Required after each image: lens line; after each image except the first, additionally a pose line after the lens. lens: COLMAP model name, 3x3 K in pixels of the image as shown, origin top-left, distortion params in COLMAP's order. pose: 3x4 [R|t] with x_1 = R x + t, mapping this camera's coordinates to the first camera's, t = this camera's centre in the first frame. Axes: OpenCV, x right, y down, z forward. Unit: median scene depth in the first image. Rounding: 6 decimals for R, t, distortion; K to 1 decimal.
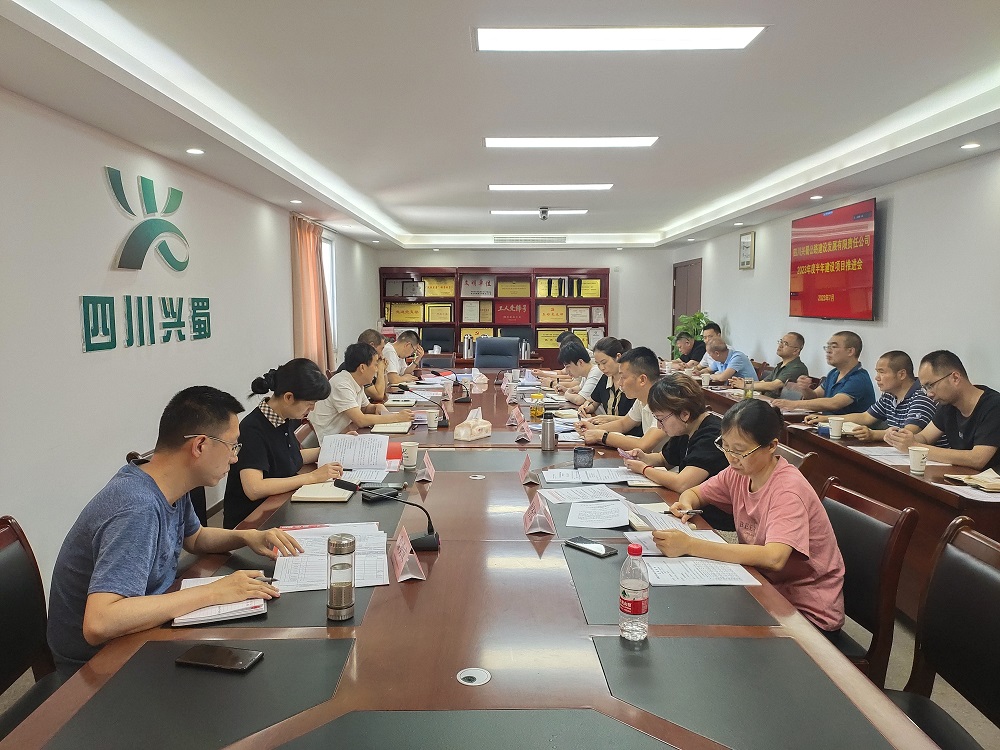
lens RADIAL K [[730.6, 0, 497.3], [0, 730.6, 370.5], [0, 0, 1]] dist [0.017775, -0.017485]
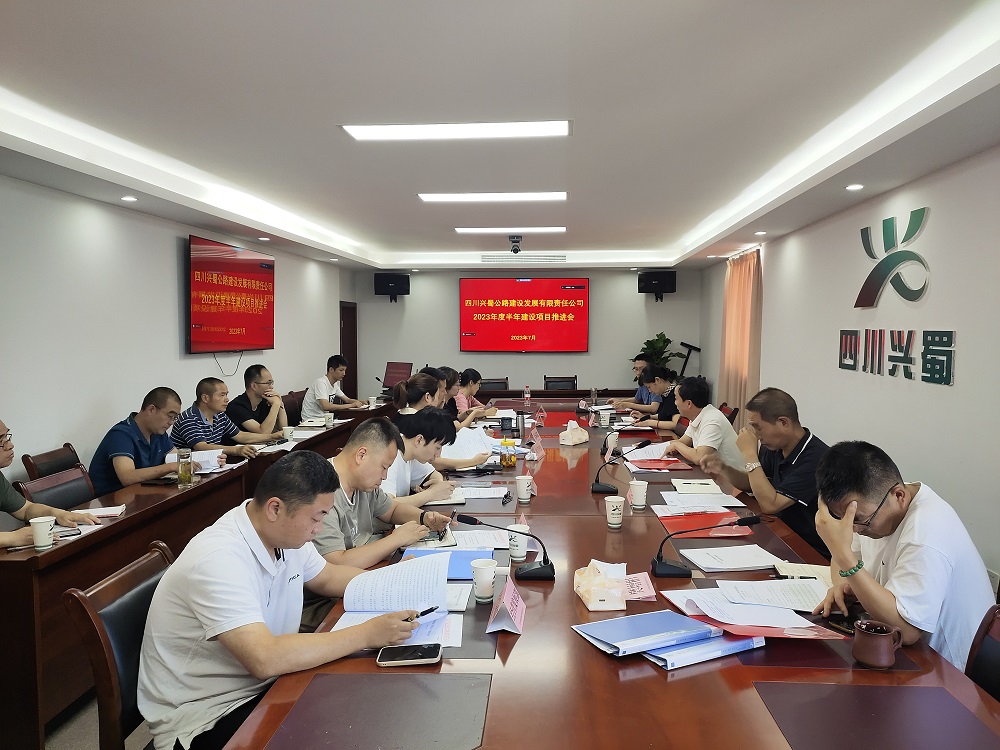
lens RADIAL K [[730.6, 0, 499.0], [0, 730.6, 377.5], [0, 0, 1]] dist [0.017775, -0.017485]
pose [[-0.998306, 0.000111, 0.058187, 0.008685], [0.009447, 0.987038, 0.160207, -0.103331], [-0.057415, 0.160485, -0.985367, 1.037928]]
